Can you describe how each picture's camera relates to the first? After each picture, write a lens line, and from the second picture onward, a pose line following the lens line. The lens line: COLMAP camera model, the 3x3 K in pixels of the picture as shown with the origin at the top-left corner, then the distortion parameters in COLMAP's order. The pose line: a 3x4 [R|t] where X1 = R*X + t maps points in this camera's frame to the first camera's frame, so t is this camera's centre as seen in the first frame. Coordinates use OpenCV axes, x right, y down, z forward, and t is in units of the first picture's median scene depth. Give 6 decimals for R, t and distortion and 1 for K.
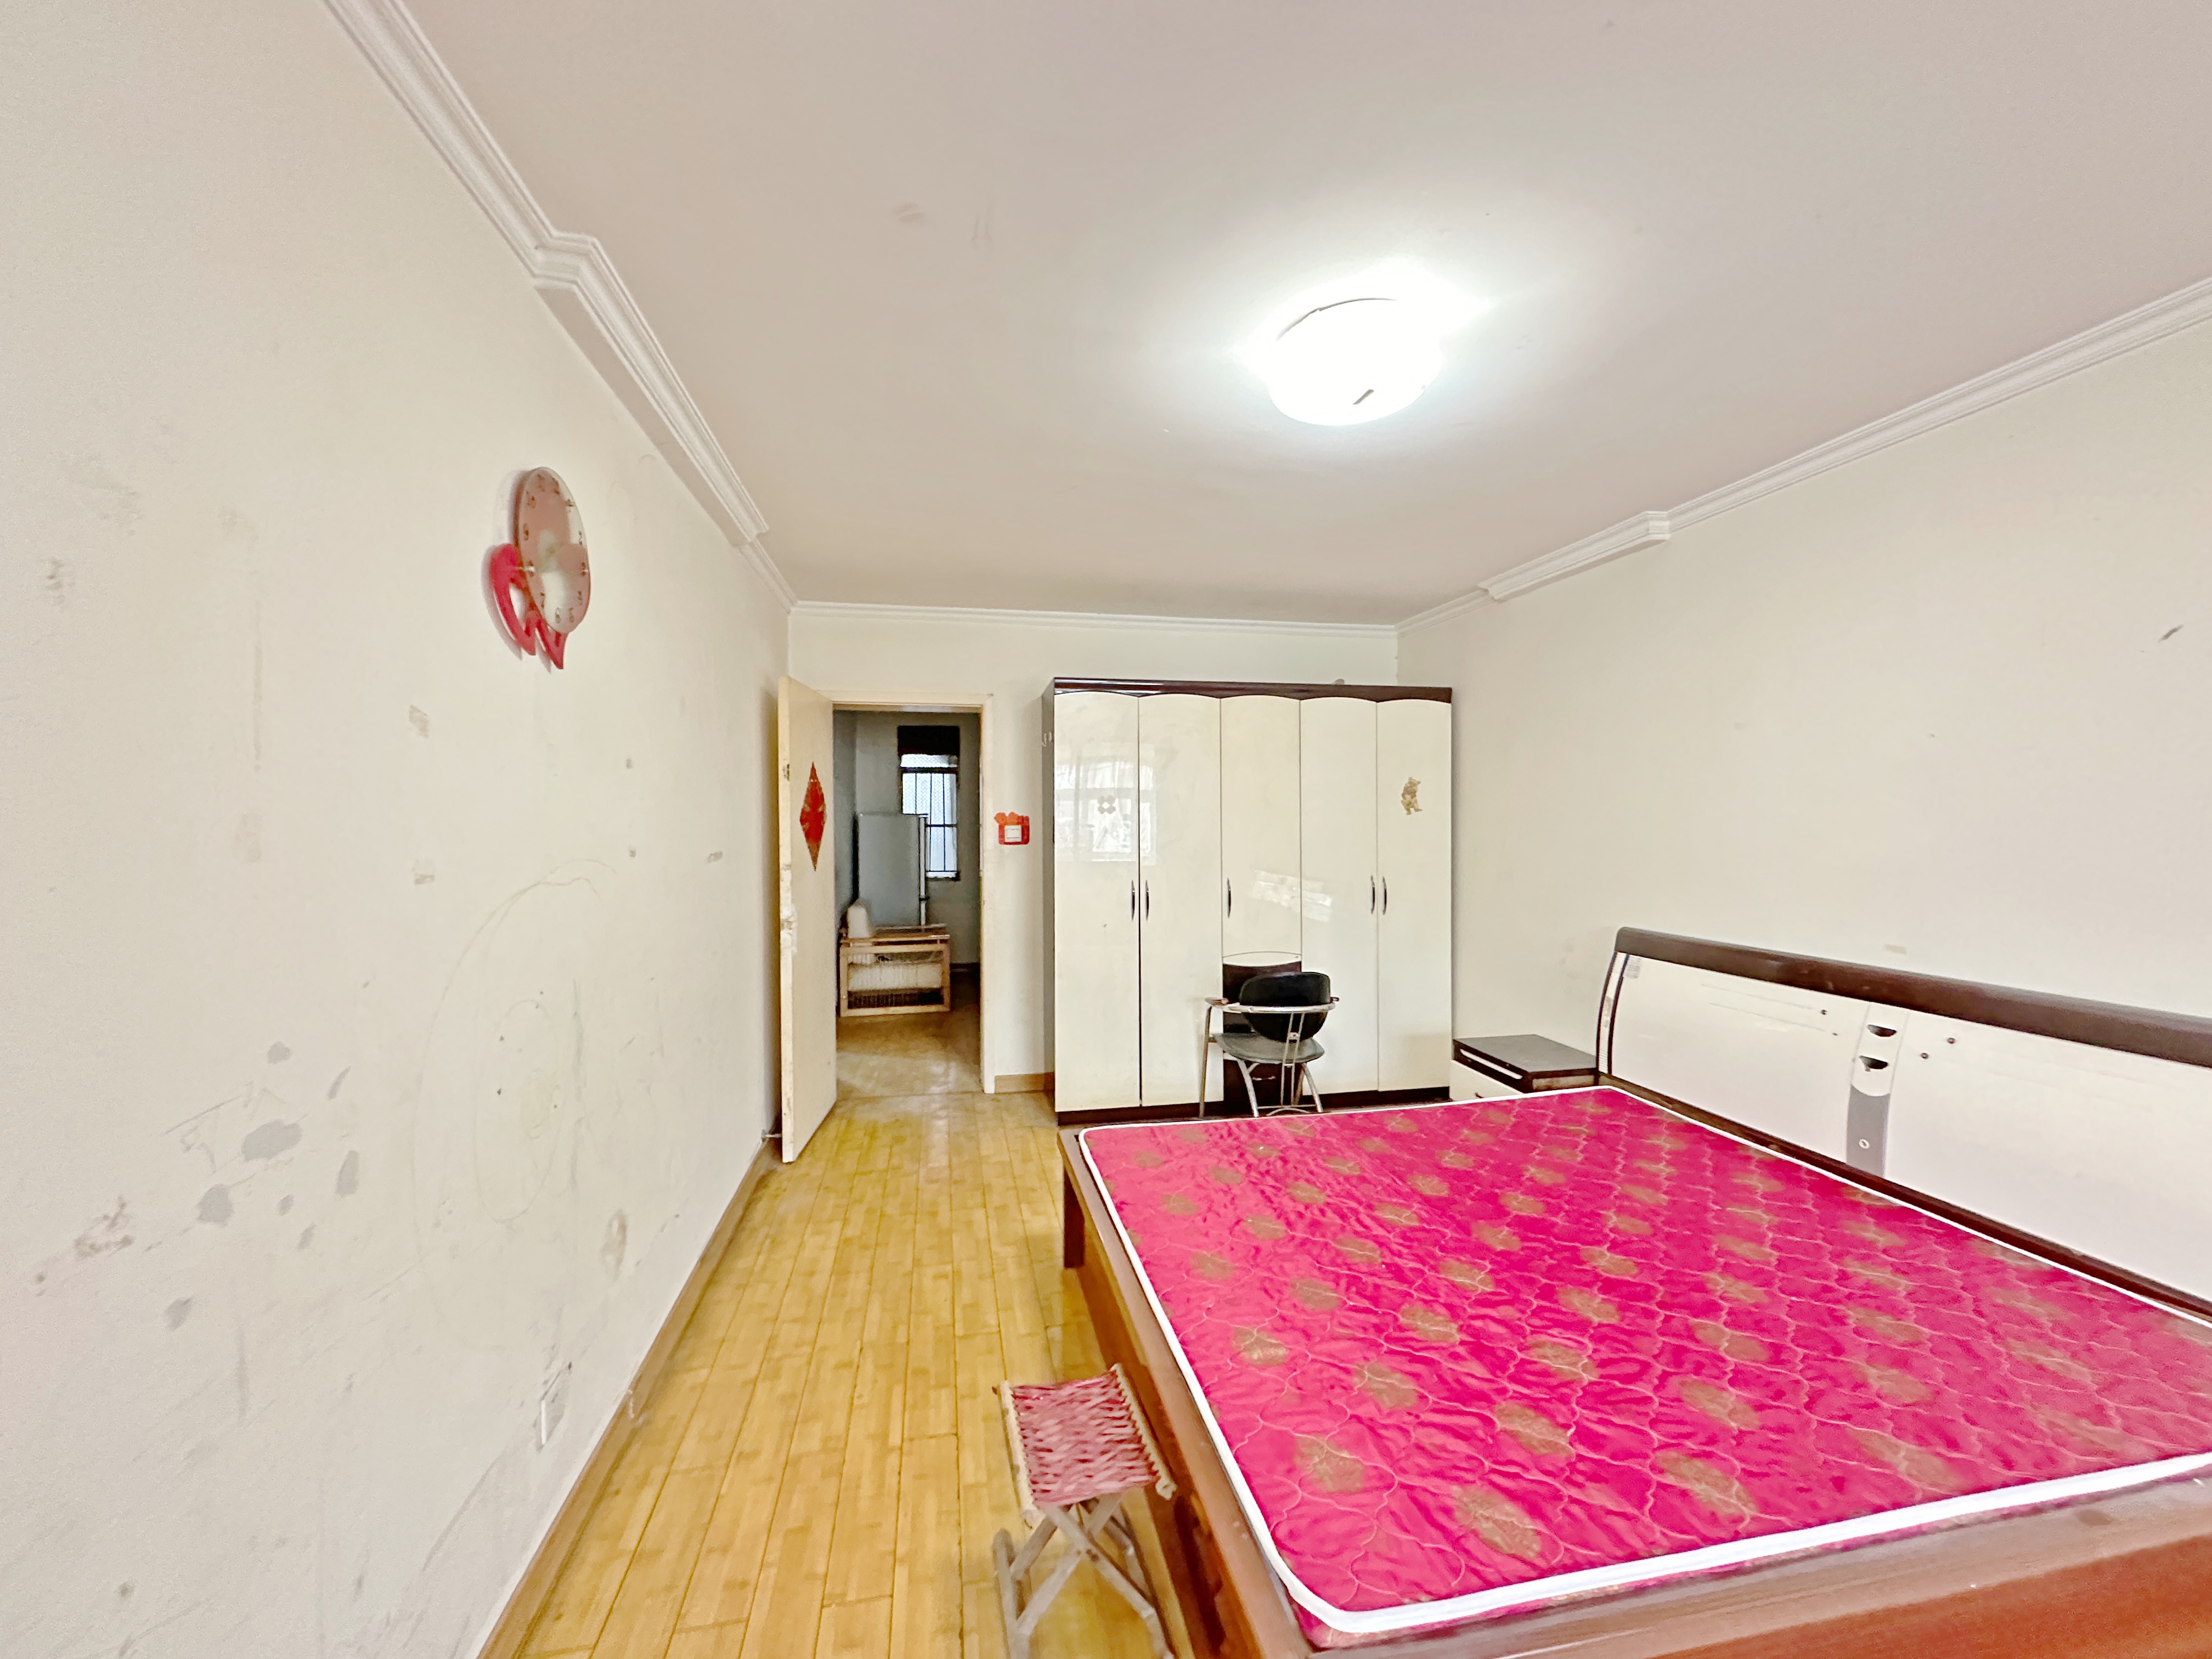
lens RADIAL K [[875.4, 0, 1111.2], [0, 875.4, 826.4], [0, 0, 1]] dist [0.001498, 0.000241]
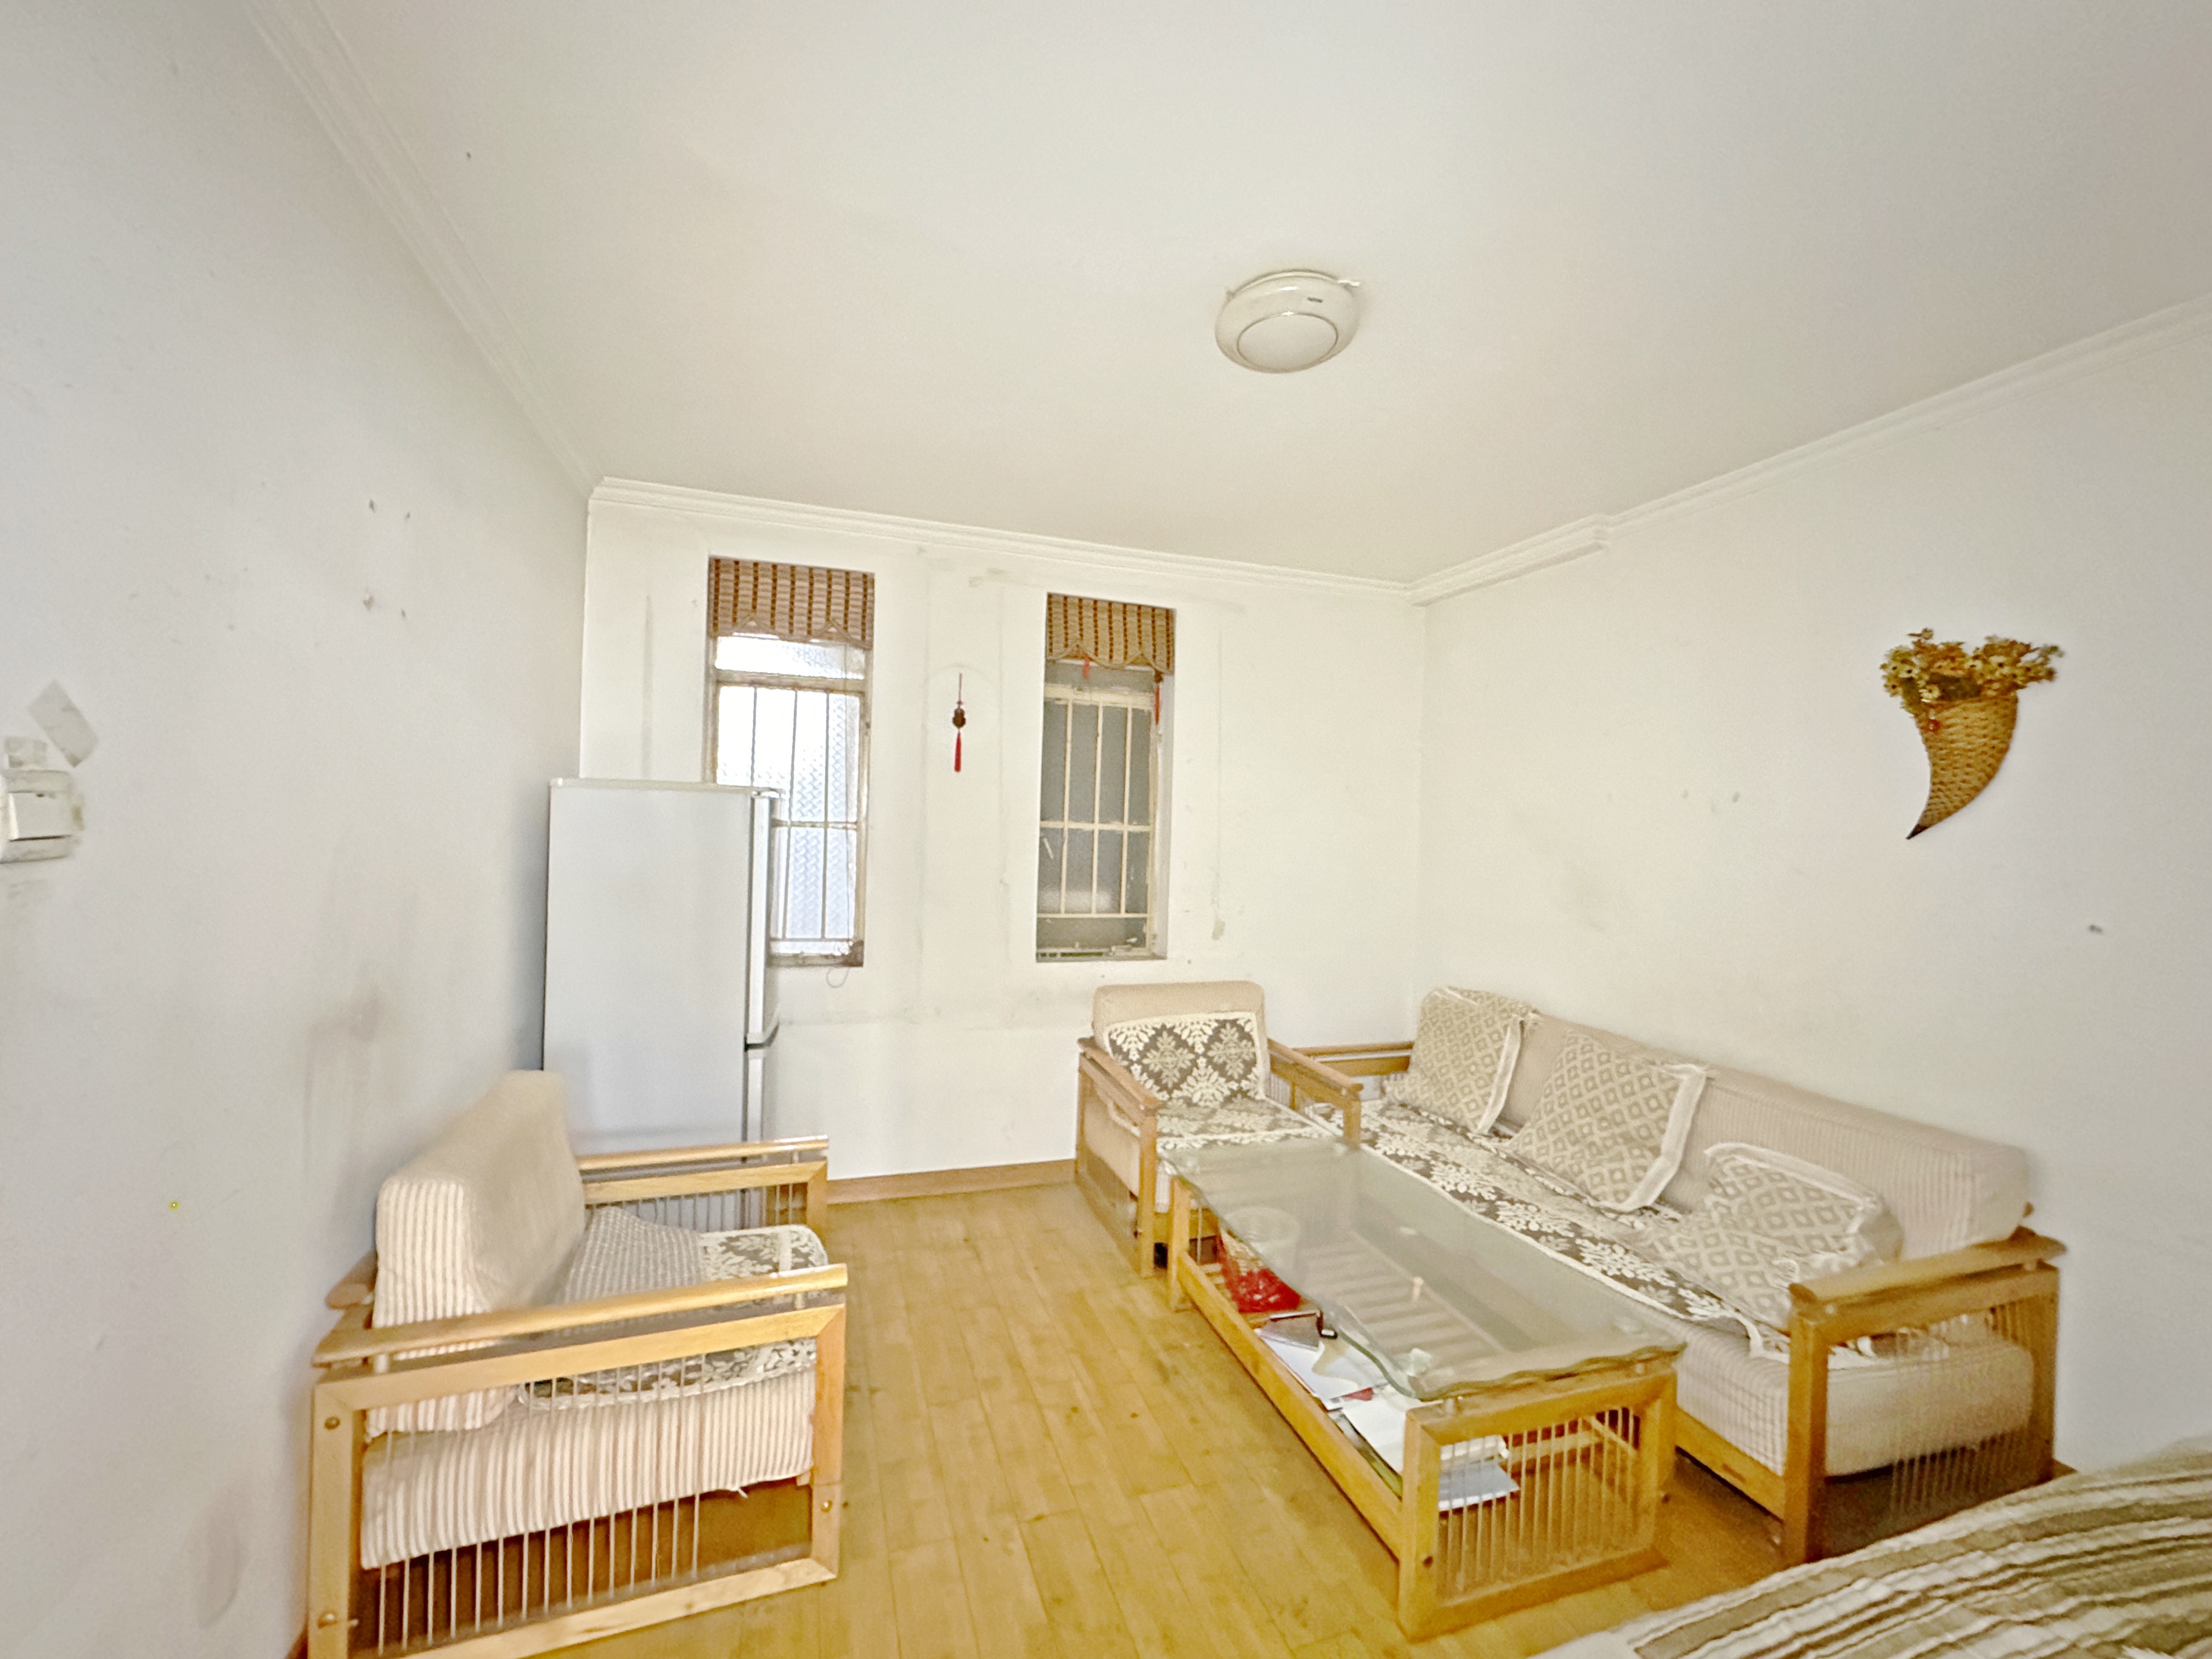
lens RADIAL K [[875.4, 0, 1115.1], [0, 875.4, 826.1], [0, 0, 1]] dist [0.001498, 0.000241]
pose [[0.987723, 0.036015, 0.152005, -0.134561], [-0.035480, 0.999351, -0.006232, -0.001898], [-0.152131, 0.000762, 0.988360, 0.654480]]
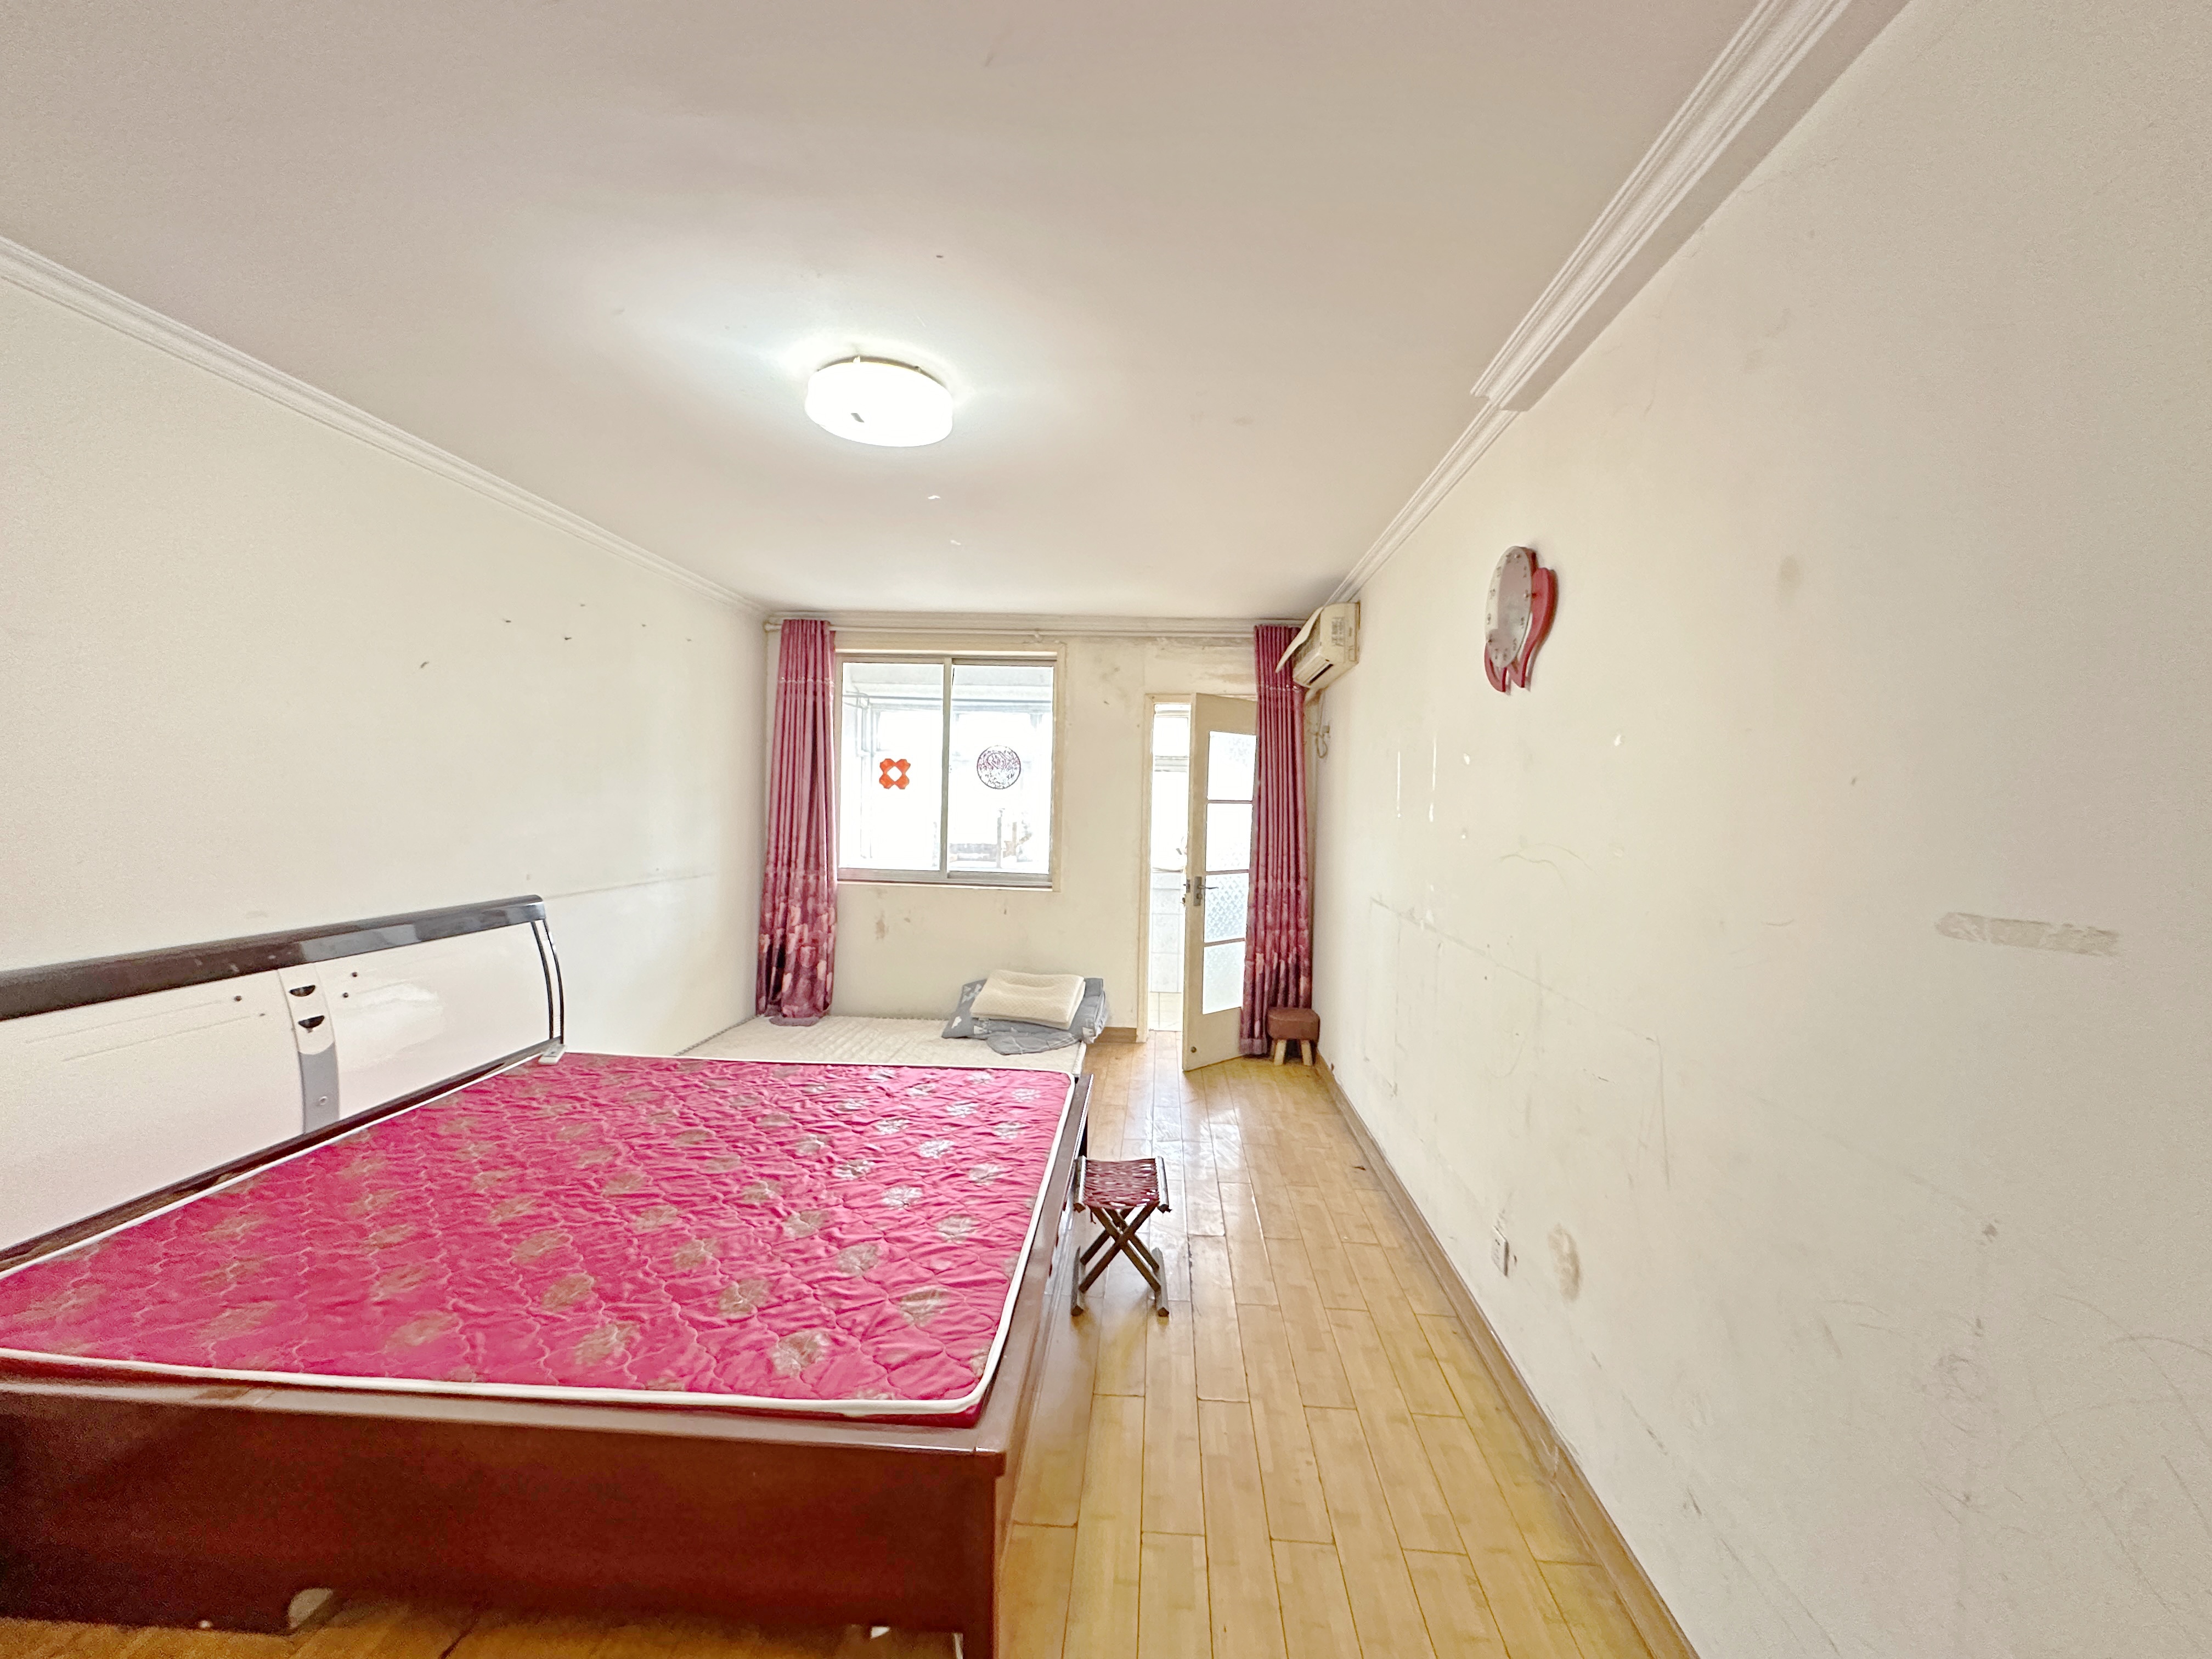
lens RADIAL K [[875.4, 0, 1111.5], [0, 875.4, 831.8], [0, 0, 1]] dist [0.001498, 0.000241]
pose [[-0.969159, -0.027144, 0.244939, -0.221306], [-0.016905, 0.998897, 0.043810, -0.009635], [-0.245858, 0.038318, -0.968548, 1.413609]]
